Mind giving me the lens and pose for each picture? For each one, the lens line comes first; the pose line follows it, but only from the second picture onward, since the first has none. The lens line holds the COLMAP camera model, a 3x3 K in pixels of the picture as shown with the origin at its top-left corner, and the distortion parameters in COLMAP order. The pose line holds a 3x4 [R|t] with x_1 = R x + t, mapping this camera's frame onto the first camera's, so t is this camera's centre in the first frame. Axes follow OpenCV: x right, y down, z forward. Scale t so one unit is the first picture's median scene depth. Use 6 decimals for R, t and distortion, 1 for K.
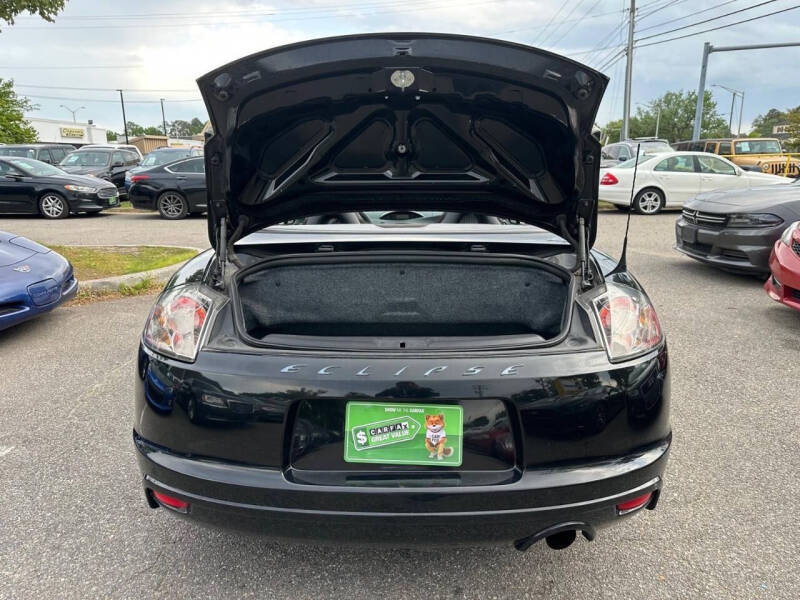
lens RADIAL K [[581.1, 0, 420.2], [0, 581.1, 297.6], [0, 0, 1]] dist [0.034170, -0.000882]
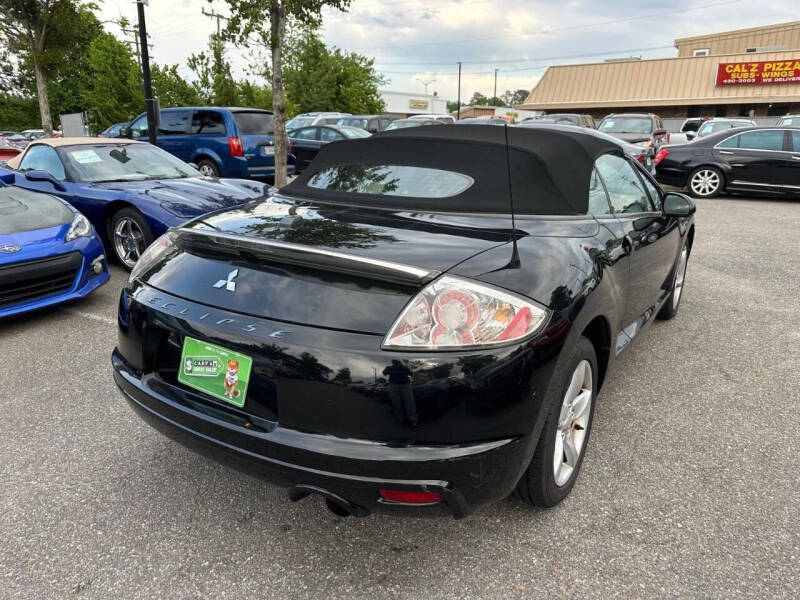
lens RADIAL K [[581.1, 0, 420.2], [0, 581.1, 297.6], [0, 0, 1]] dist [0.034170, -0.000882]
pose [[0.855009, 0.165277, -0.491572, 0.894472], [-0.141047, 0.986237, 0.086265, -0.075389], [0.499065, -0.004422, 0.866554, 0.175177]]
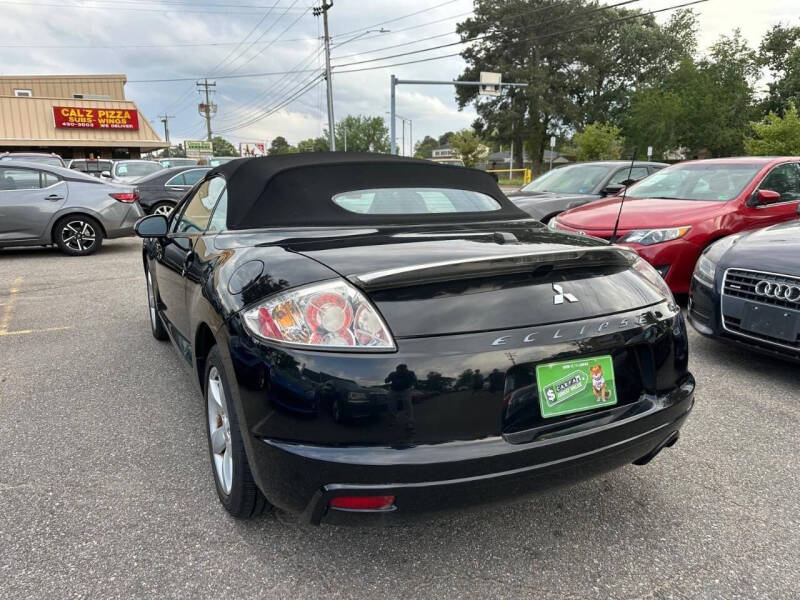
lens RADIAL K [[574.6, 0, 404.8], [0, 574.6, 310.5], [0, 0, 1]] dist [-0.000370, -0.003802]
pose [[0.878768, -0.100971, 0.466445, -0.847572], [0.102446, 0.994489, 0.022270, 0.024199], [-0.466123, 0.028215, 0.884270, 0.144162]]
